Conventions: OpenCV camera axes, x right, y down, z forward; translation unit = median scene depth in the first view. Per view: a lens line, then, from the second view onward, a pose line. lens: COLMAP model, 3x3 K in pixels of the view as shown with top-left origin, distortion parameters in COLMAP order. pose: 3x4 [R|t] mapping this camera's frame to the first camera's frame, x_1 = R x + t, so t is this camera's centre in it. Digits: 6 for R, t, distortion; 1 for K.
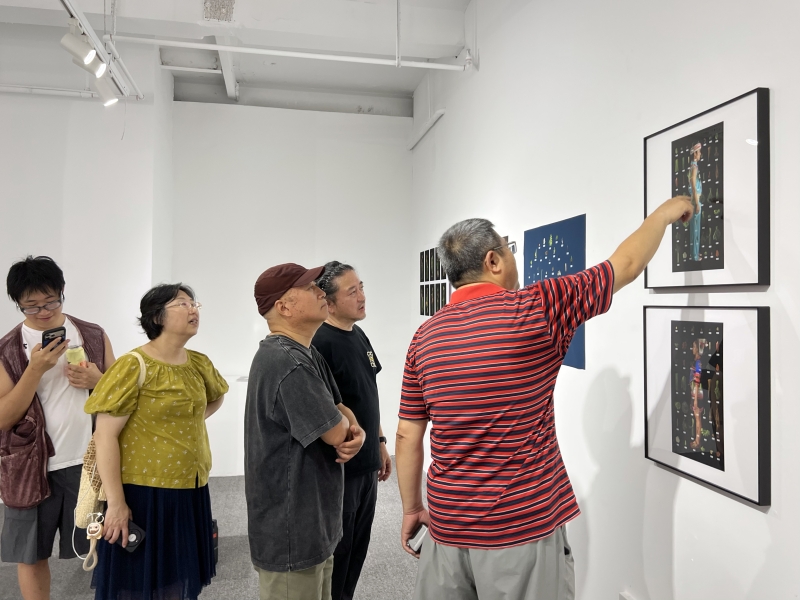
lens RADIAL K [[623.4, 0, 400.0], [0, 623.4, 300.0], [0, 0, 1]] dist [0.059116, -0.103644]
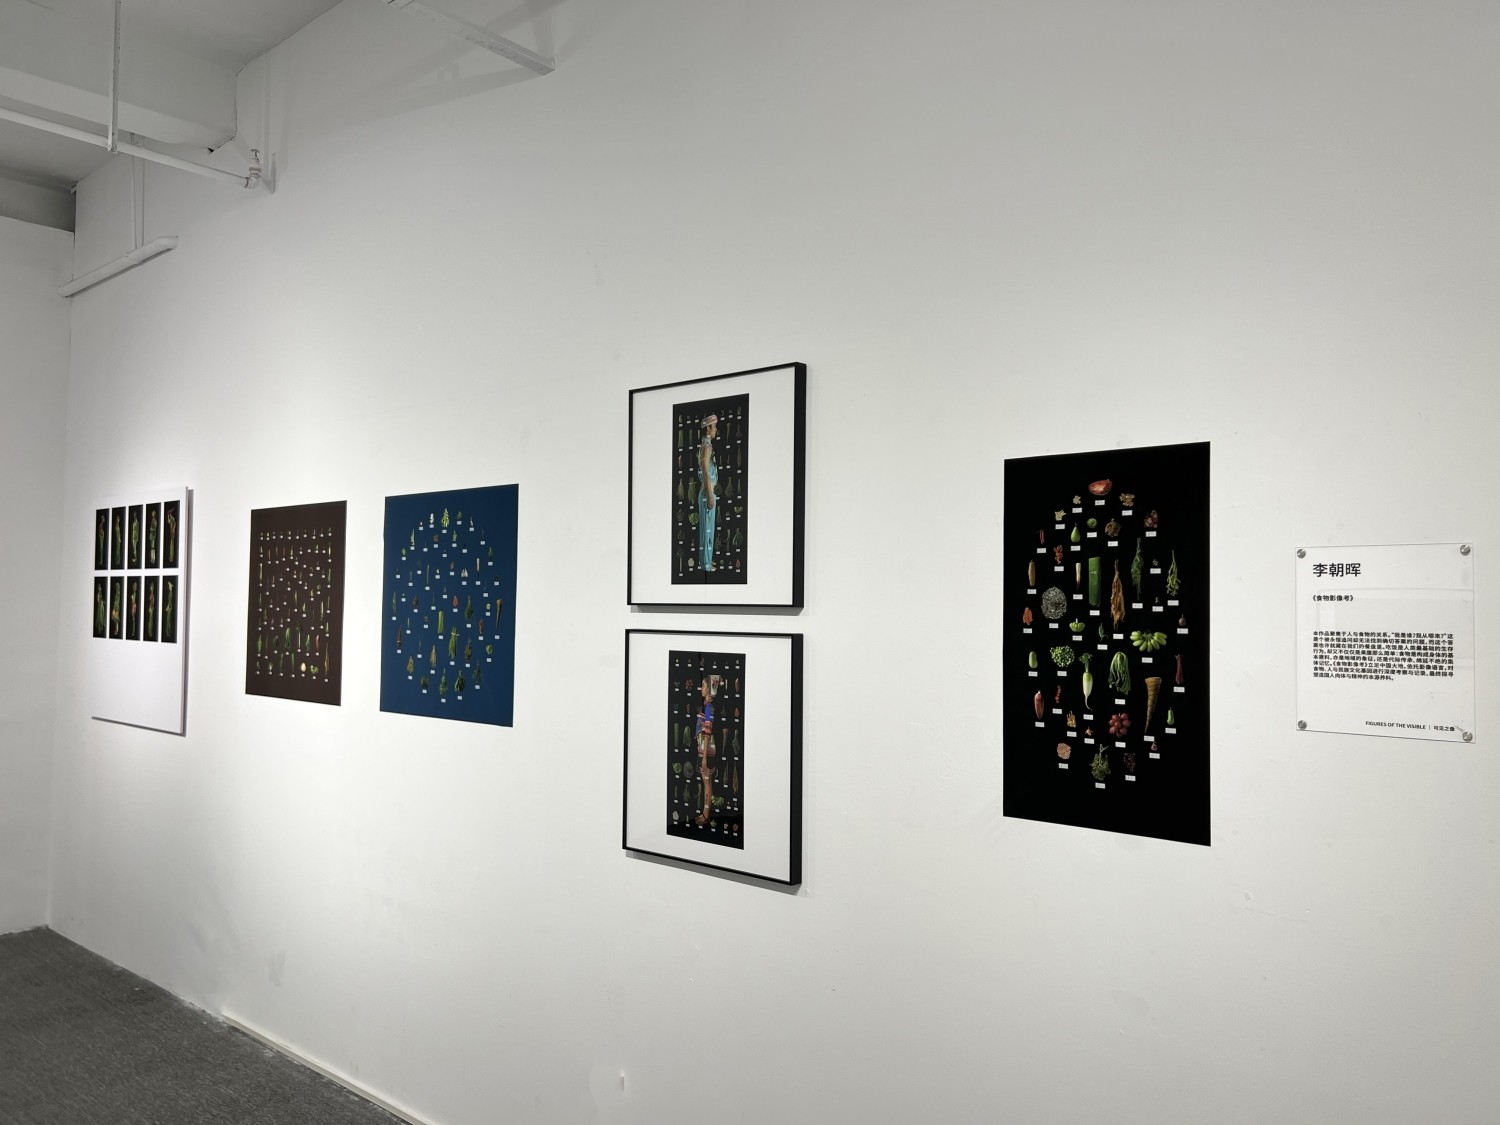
lens RADIAL K [[1134.2, 0, 748.4], [0, 1134.2, 571.6], [0, 0, 1]] dist [0.078603, -0.093386]
pose [[0.795812, 0.030155, 0.604793, -0.307345], [-0.014537, 0.999423, -0.030703, -0.020860], [-0.605369, 0.015642, 0.795791, -0.104544]]
